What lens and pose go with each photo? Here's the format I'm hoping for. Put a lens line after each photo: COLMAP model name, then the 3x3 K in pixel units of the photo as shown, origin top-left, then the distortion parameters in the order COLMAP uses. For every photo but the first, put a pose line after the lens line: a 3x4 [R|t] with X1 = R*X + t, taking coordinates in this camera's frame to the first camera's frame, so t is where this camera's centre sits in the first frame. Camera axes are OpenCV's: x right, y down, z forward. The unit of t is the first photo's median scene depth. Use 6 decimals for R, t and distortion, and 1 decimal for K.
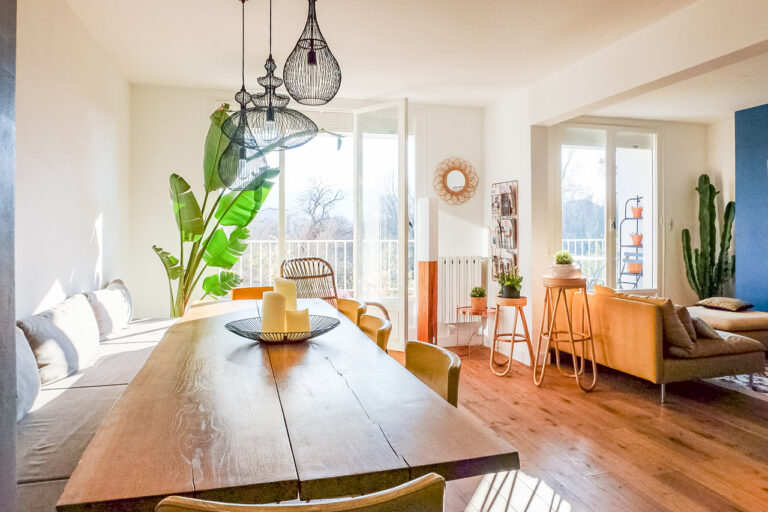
lens RADIAL K [[520.4, 0, 384.2], [0, 520.4, 229.6], [0, 0, 1]] dist [-0.006973, -0.000505]
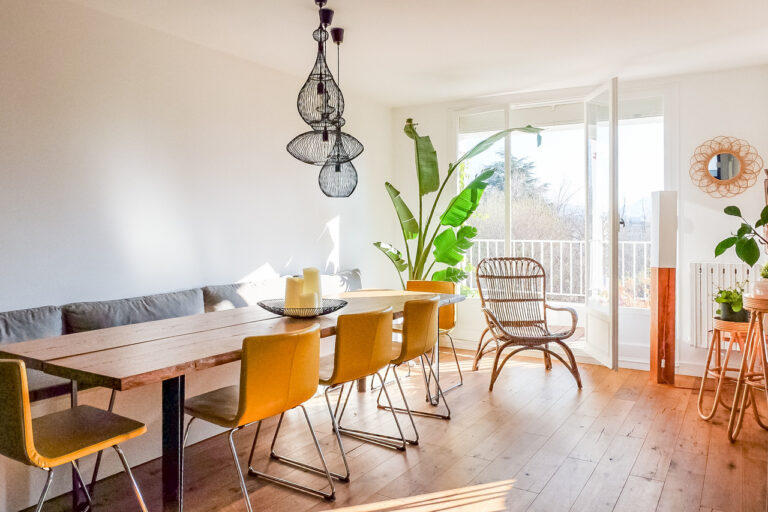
lens RADIAL K [[541.8, 0, 383.8], [0, 541.8, 225.5], [0, 0, 1]] dist [-0.004346, 0.001226]
pose [[0.714705, -0.000987, -0.699426, 0.393765], [-0.003578, 0.999981, -0.005067, -0.000837], [0.699417, 0.006124, 0.714687, 0.086349]]
